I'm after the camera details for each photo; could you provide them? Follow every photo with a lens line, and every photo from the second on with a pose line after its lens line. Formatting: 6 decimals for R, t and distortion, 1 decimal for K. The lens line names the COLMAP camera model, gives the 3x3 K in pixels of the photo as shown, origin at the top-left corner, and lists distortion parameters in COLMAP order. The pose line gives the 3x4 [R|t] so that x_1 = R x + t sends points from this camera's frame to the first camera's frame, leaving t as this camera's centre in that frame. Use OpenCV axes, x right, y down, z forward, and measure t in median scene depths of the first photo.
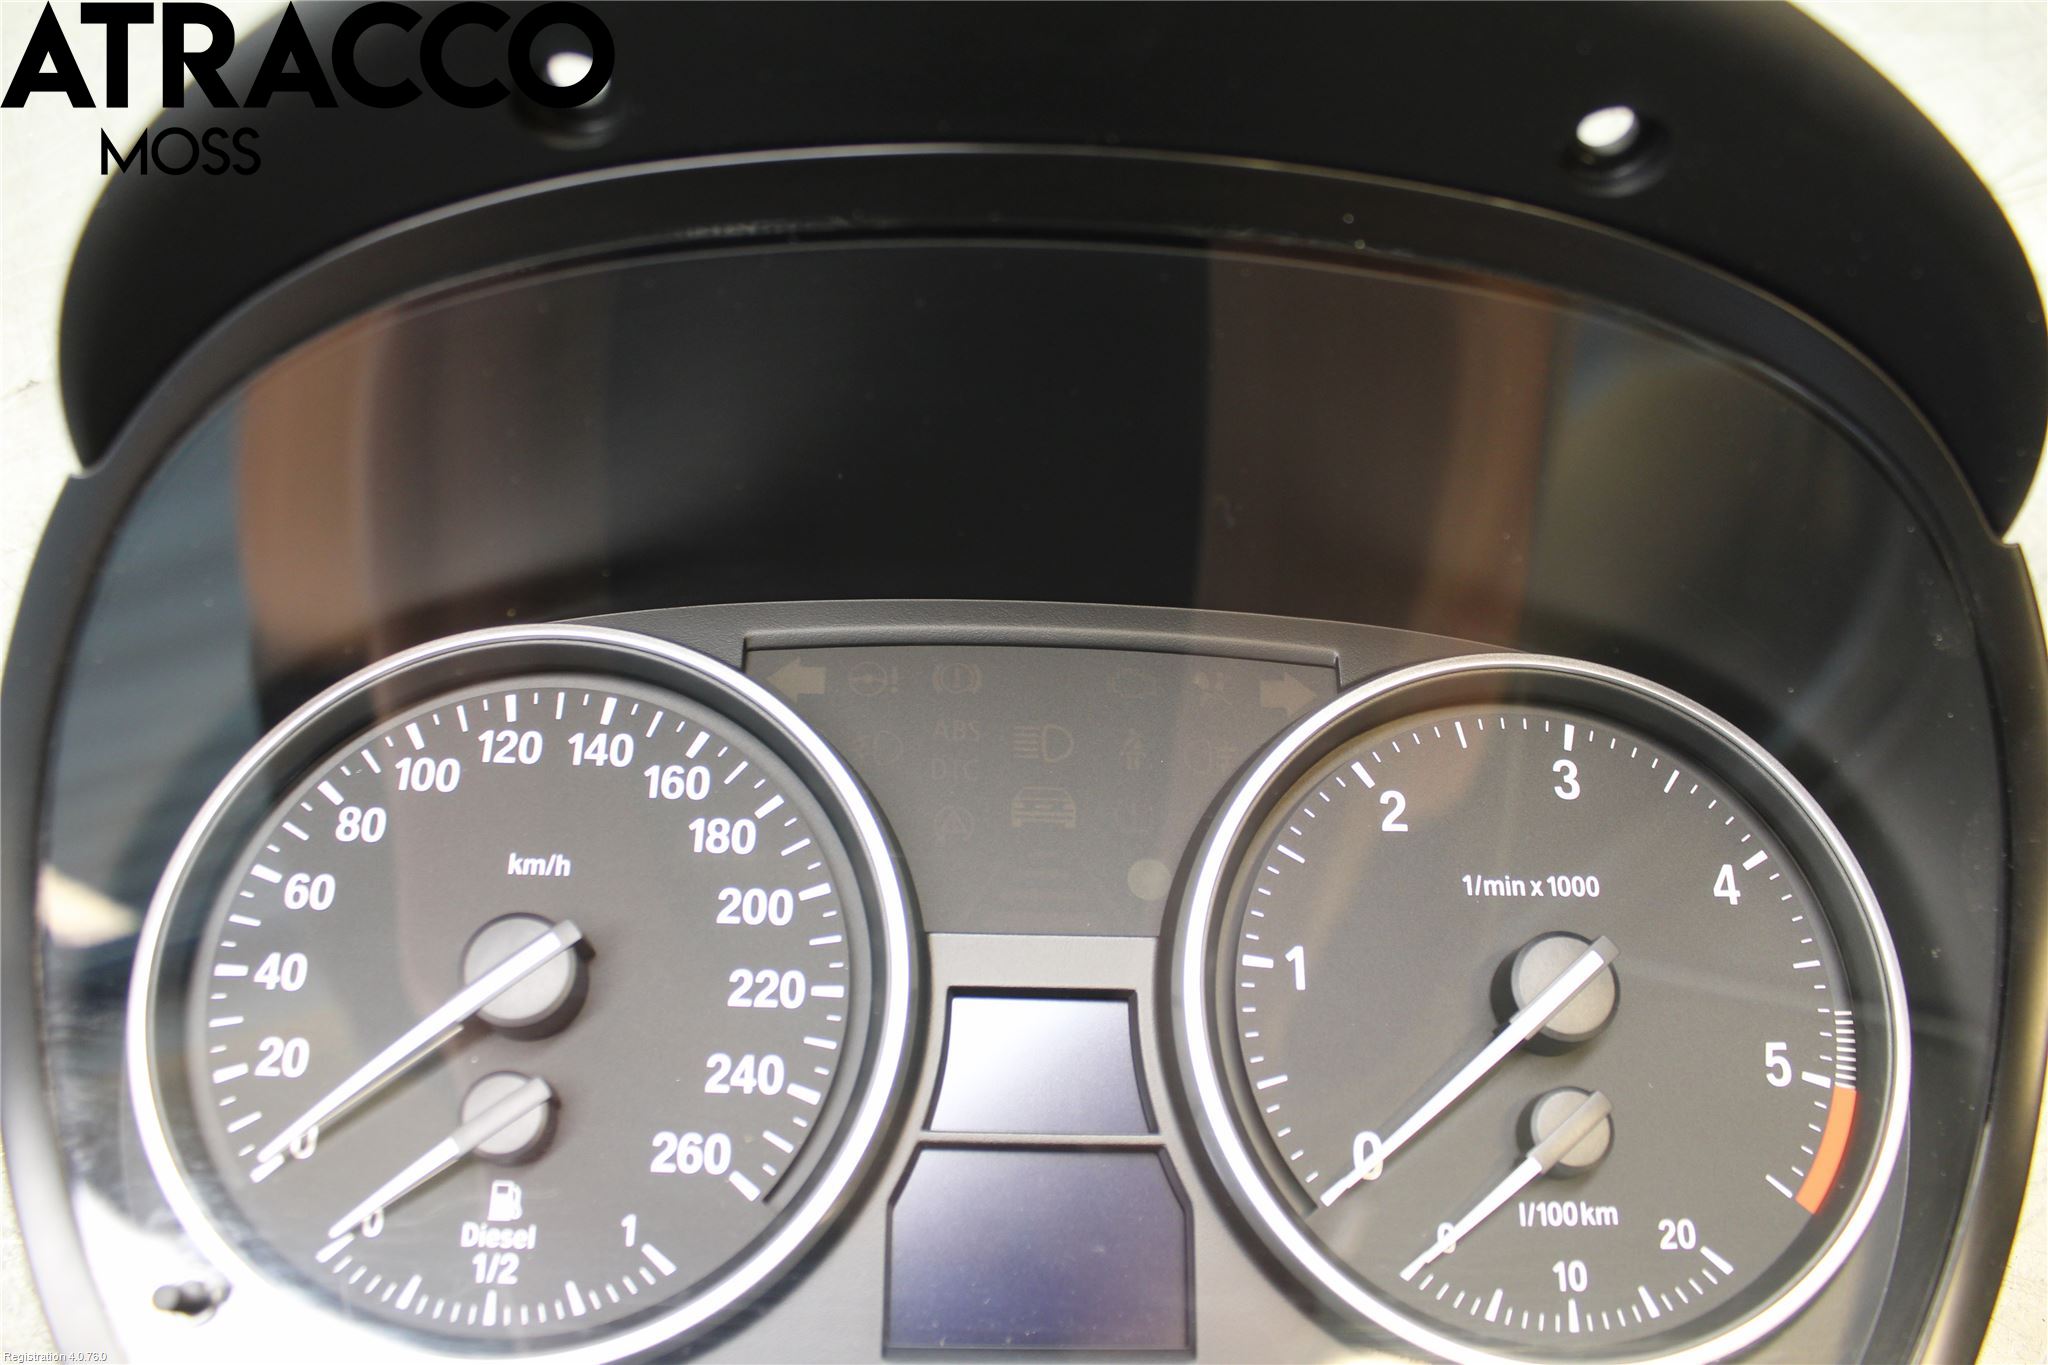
lens RADIAL K [[1718.0, 0, 1024.0], [0, 1718.0, 682.5], [0, 0, 1]] dist [-0.170353, 0.119895]
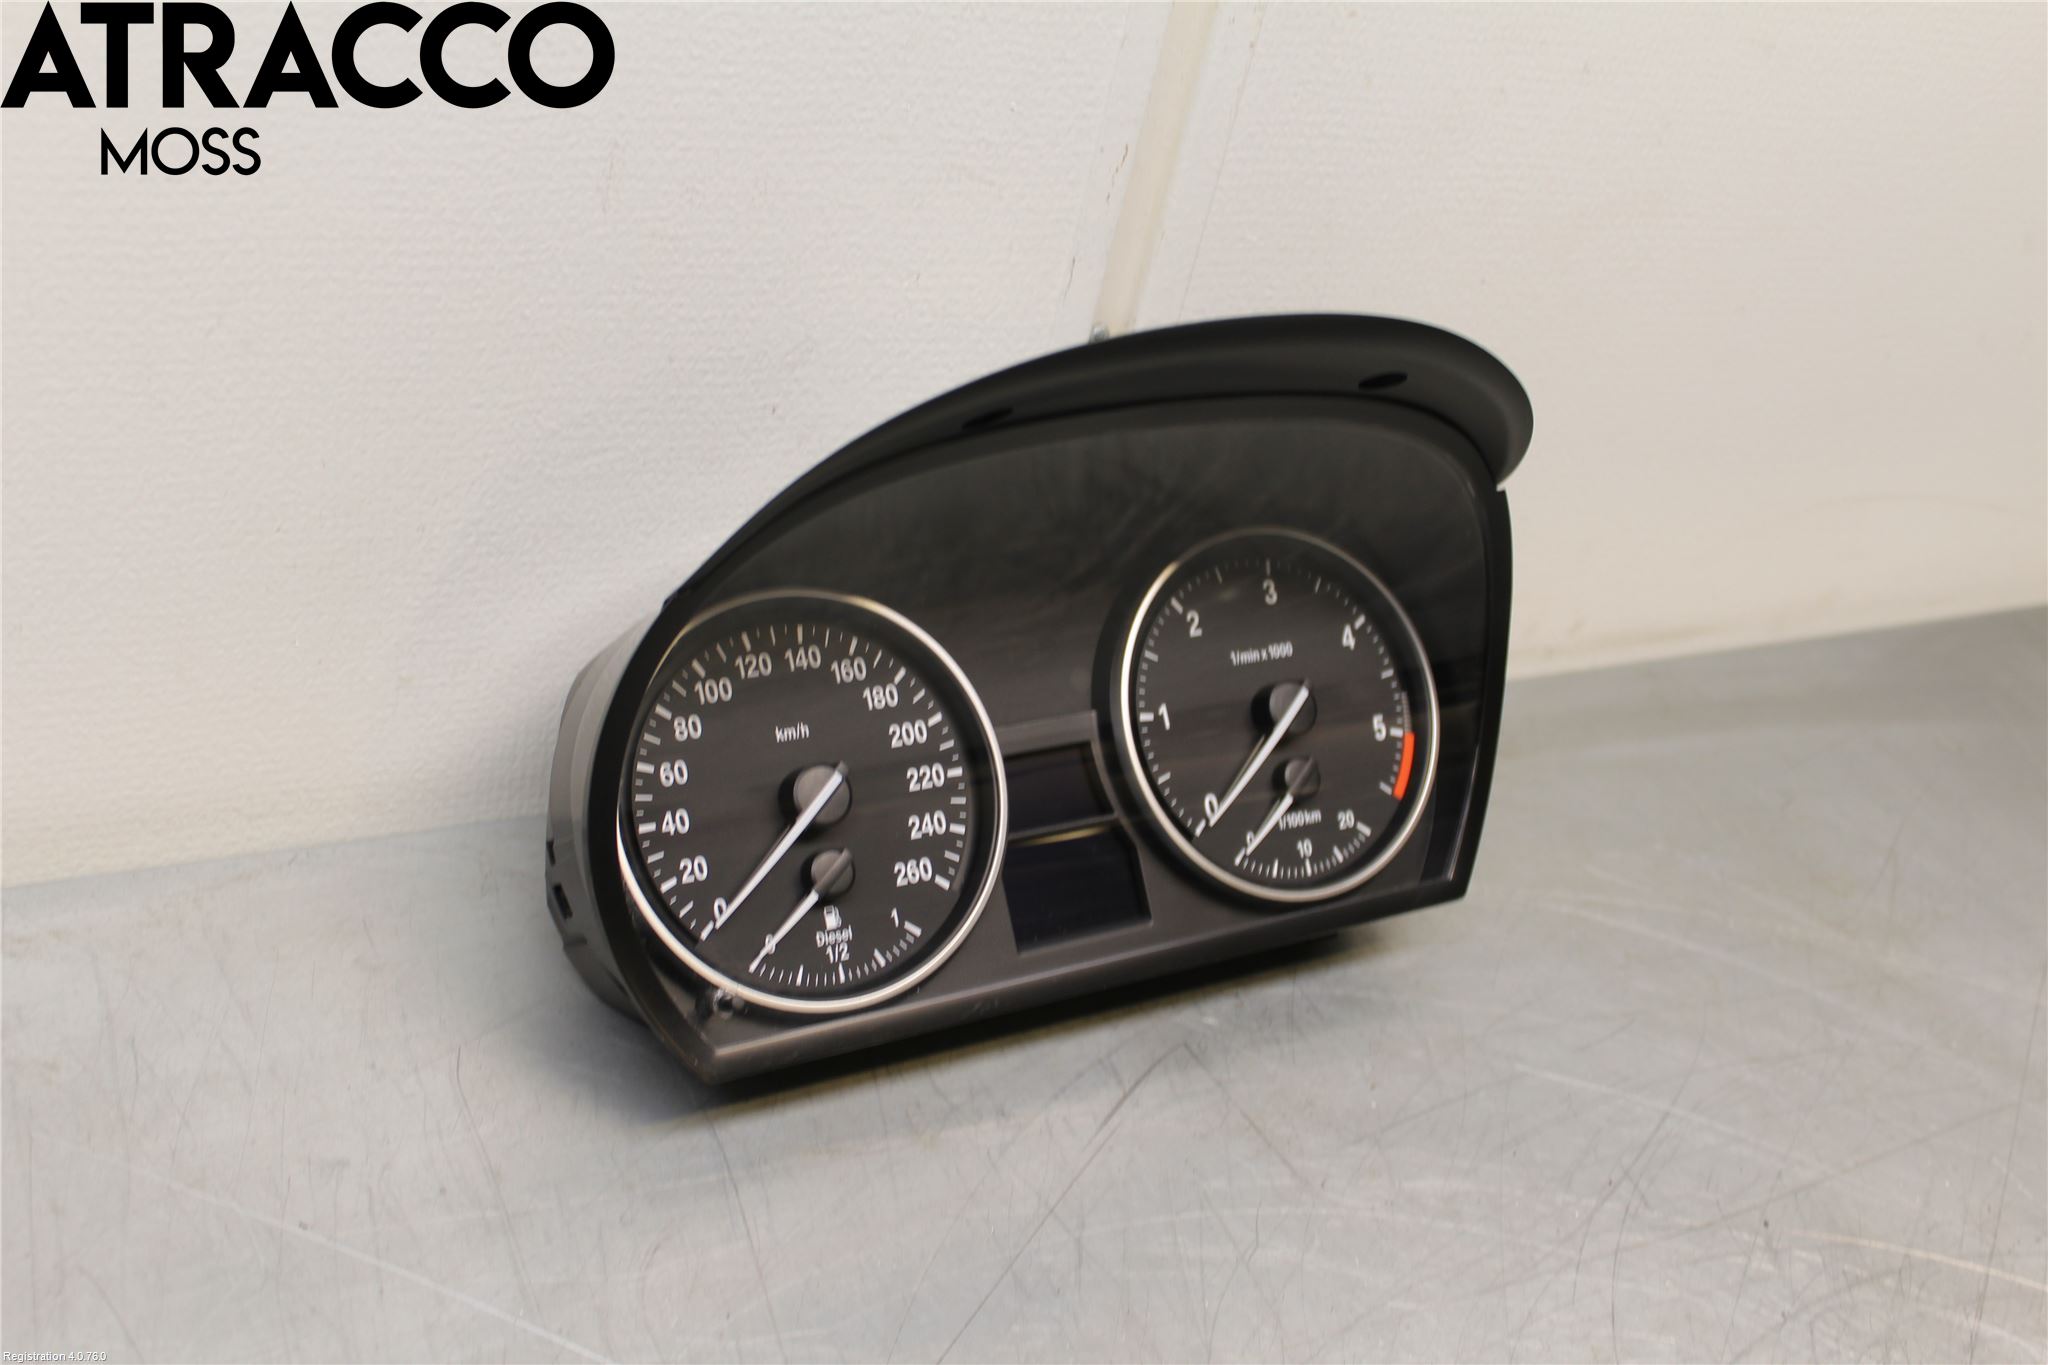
lens RADIAL K [[2365.5, 0, 1024.0], [0, 2365.5, 682.5], [0, 0, 1]] dist [-0.130362, 0.198100]
pose [[0.882499, -0.157581, 0.443130, -1.177989], [0.026384, 0.957303, 0.287881, -0.653646], [-0.469574, -0.242363, 0.848976, -1.199720]]
